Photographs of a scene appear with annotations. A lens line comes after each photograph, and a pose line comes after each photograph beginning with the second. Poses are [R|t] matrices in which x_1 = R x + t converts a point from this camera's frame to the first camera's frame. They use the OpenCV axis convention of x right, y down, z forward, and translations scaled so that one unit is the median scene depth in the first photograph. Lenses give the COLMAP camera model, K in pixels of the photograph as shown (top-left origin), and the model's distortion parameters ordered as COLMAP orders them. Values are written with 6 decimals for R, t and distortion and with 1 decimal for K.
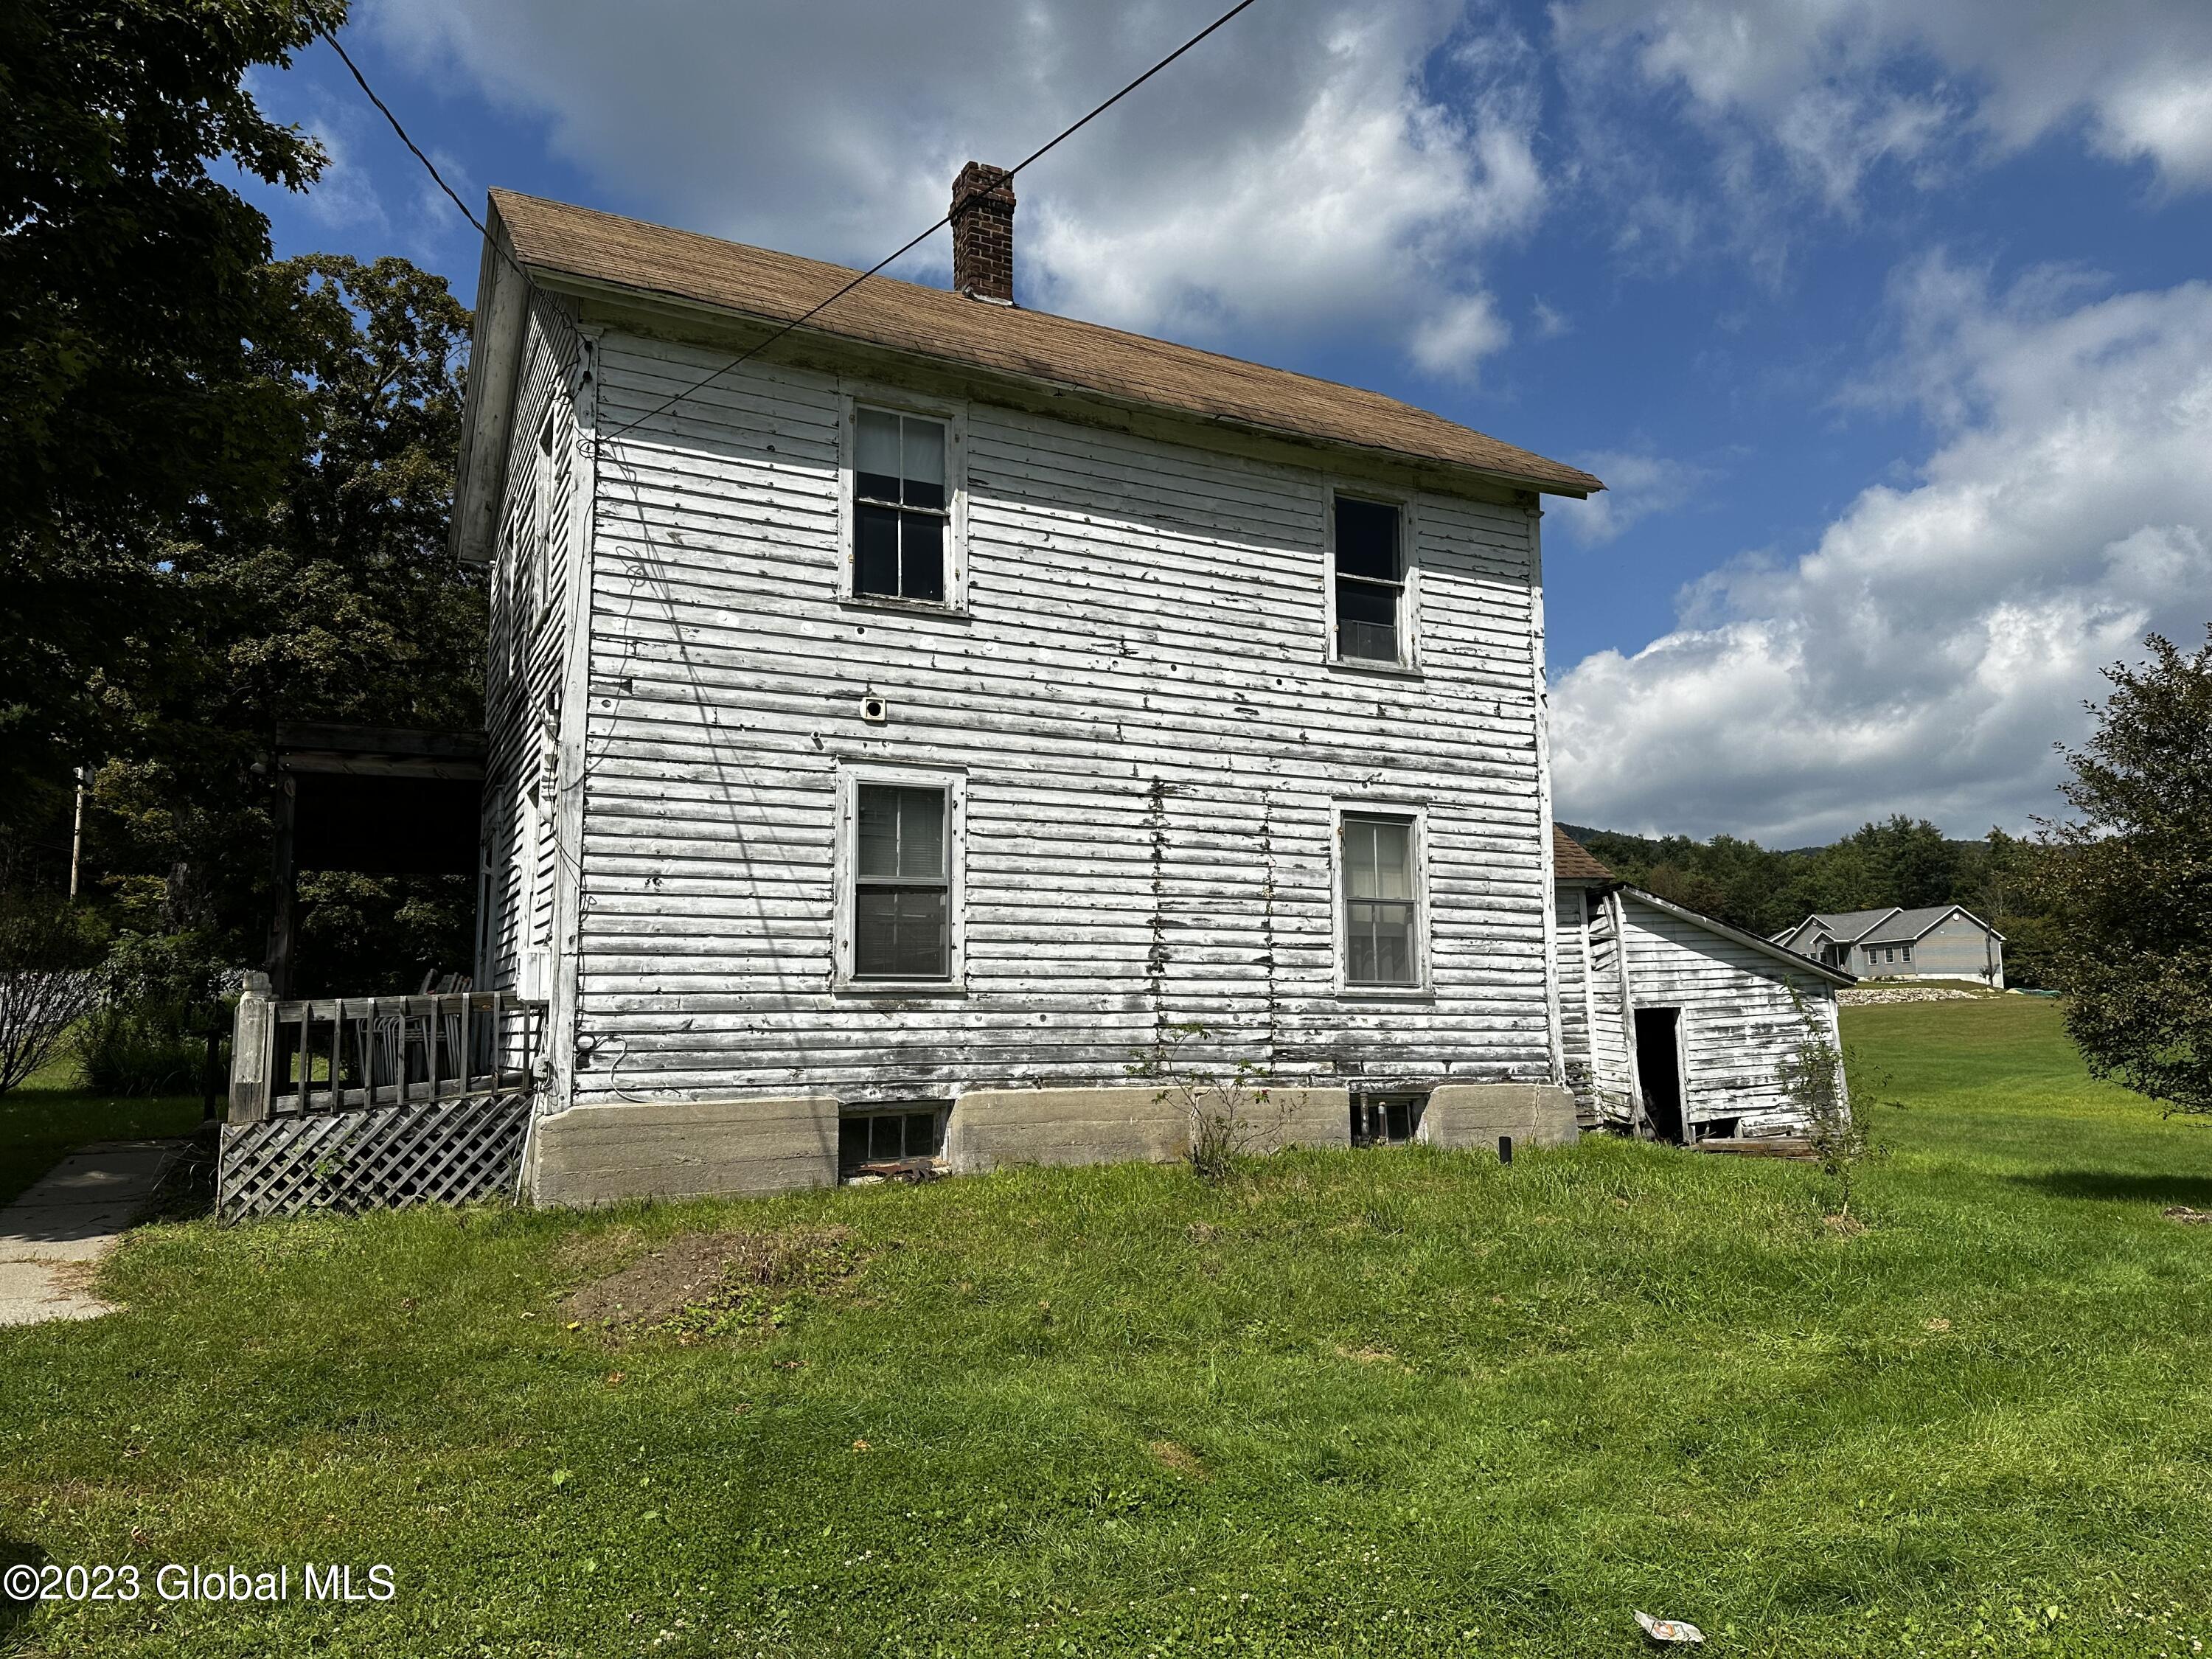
lens RADIAL K [[1541.9, 0, 1103.8], [0, 1541.9, 827.0], [0, 0, 1]] dist [0.074380, -0.078987]
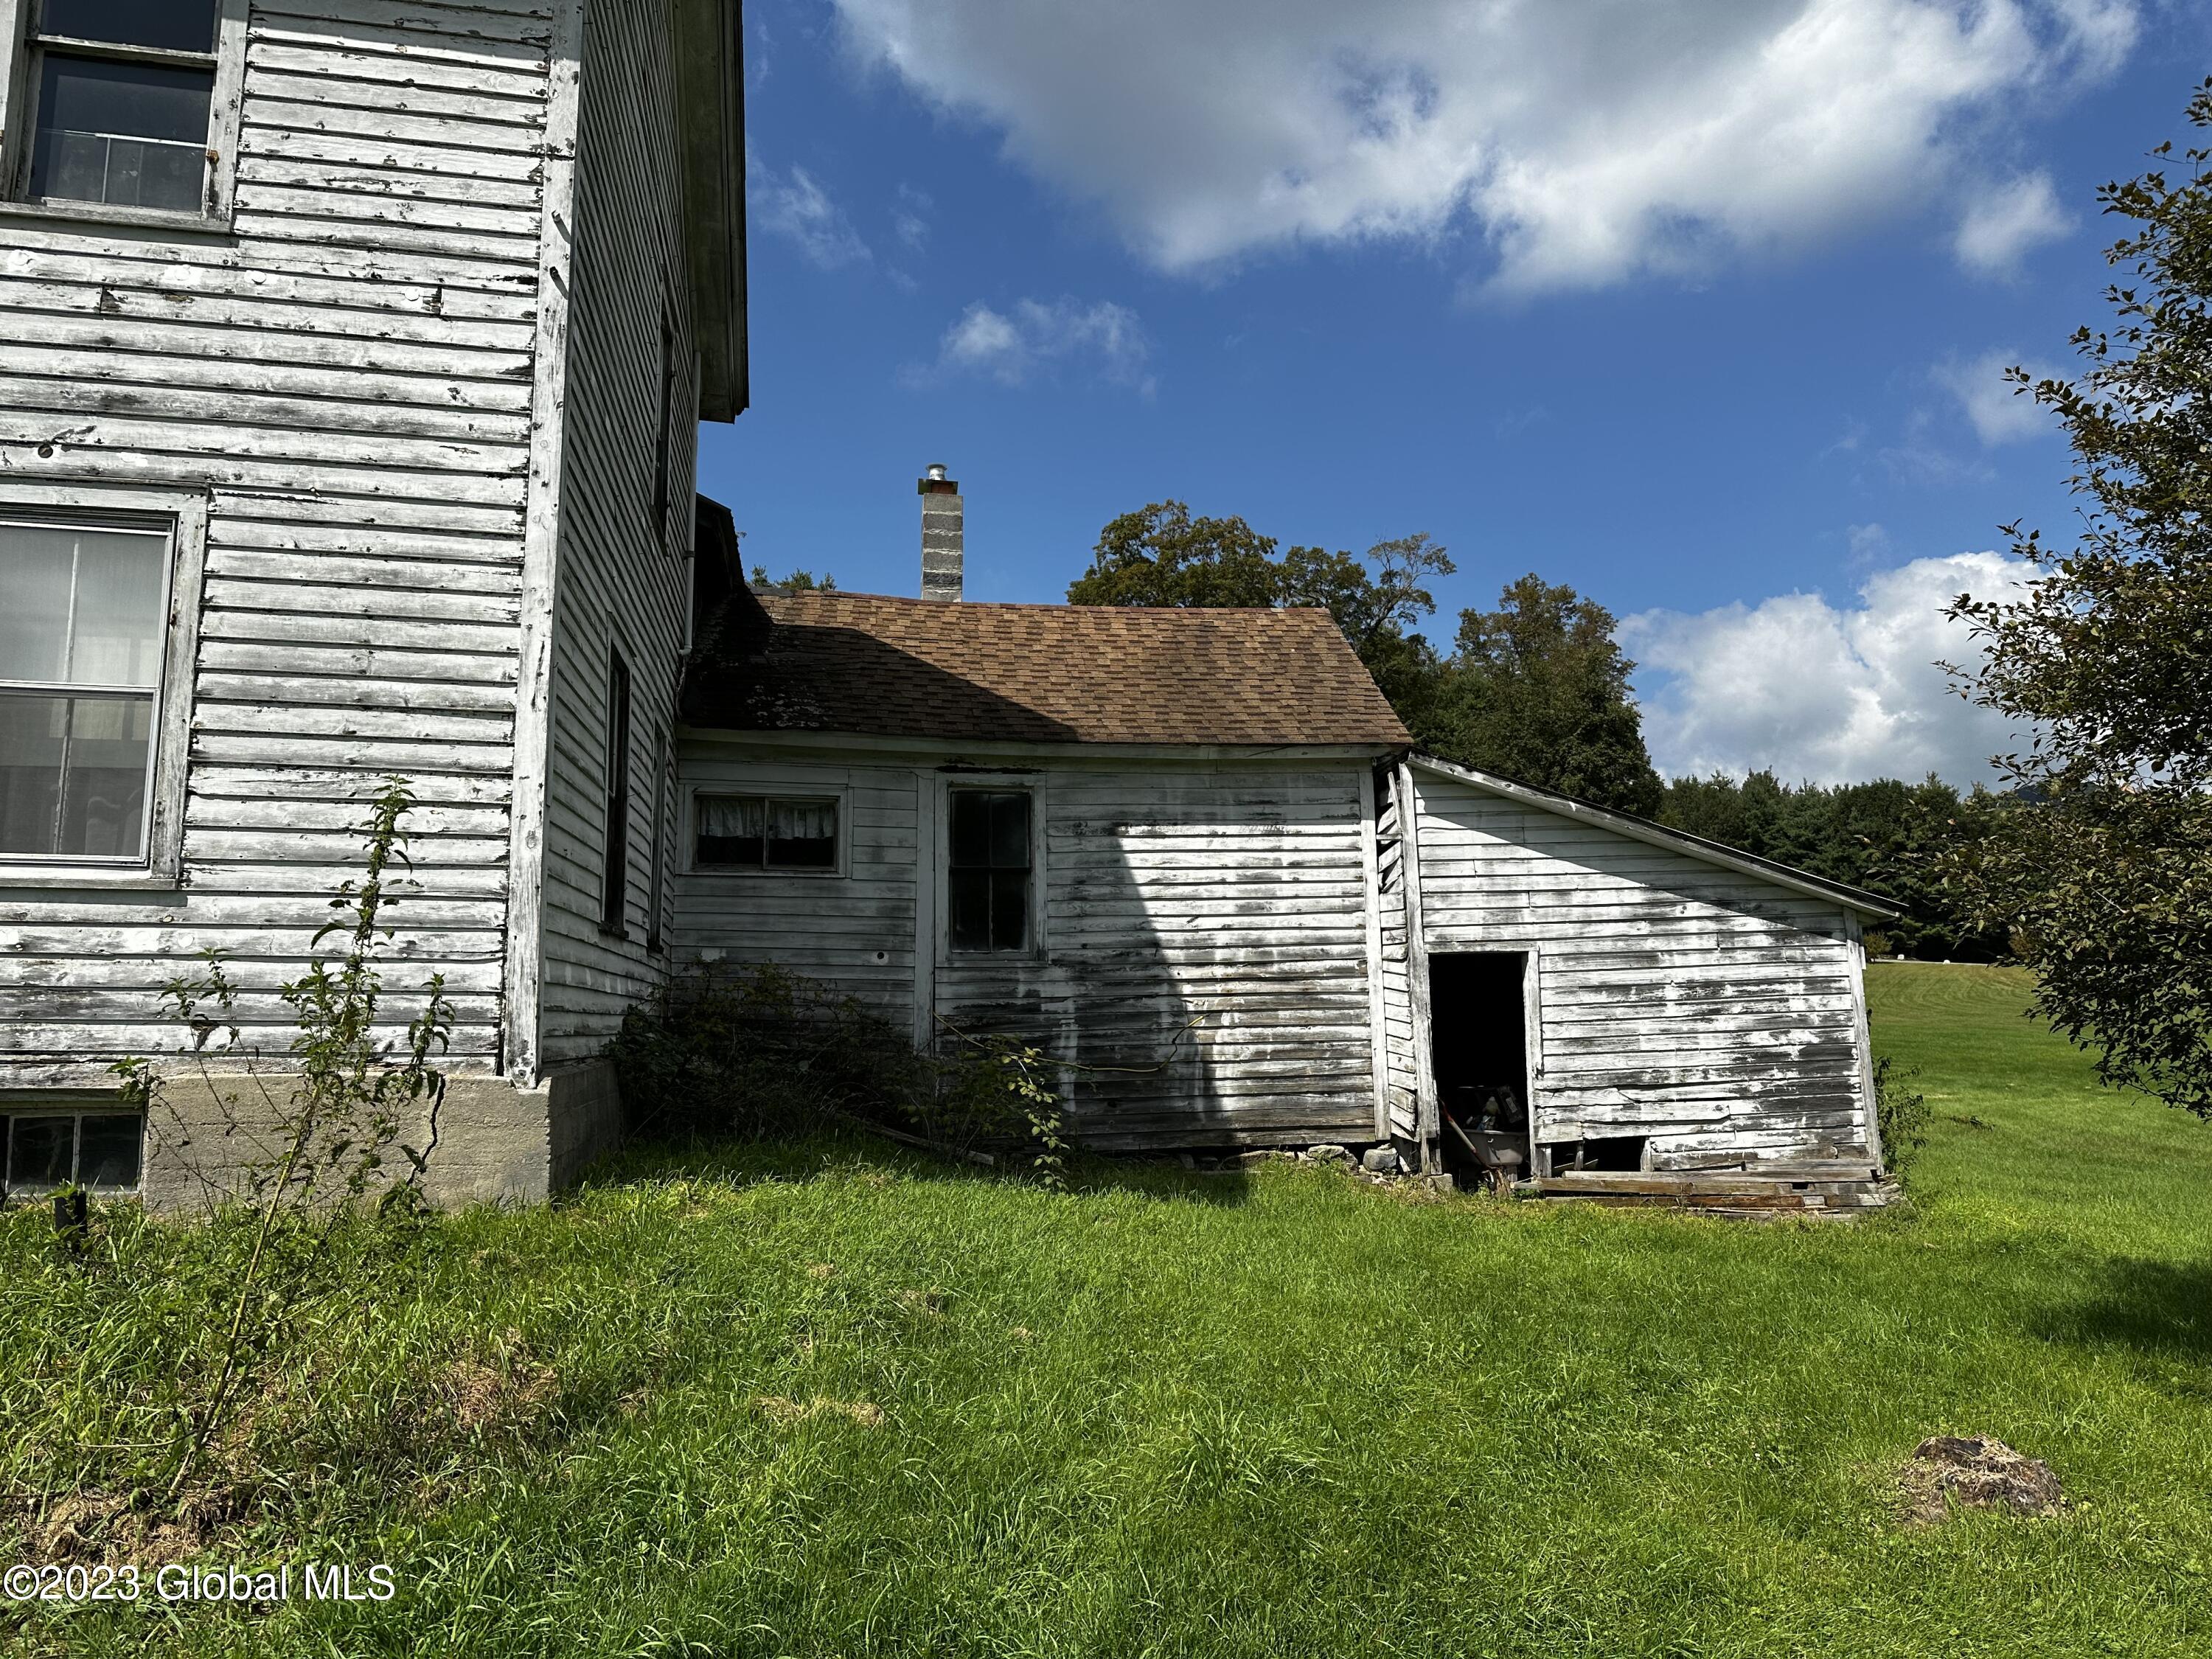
lens RADIAL K [[1541.9, 0, 1116.0], [0, 1541.9, 824.5], [0, 0, 1]] dist [0.074380, -0.078987]
pose [[0.963375, -0.026676, -0.266826, 0.627326], [0.028896, 0.999573, 0.004397, 0.097979], [0.266595, -0.011946, 0.963735, 0.625452]]
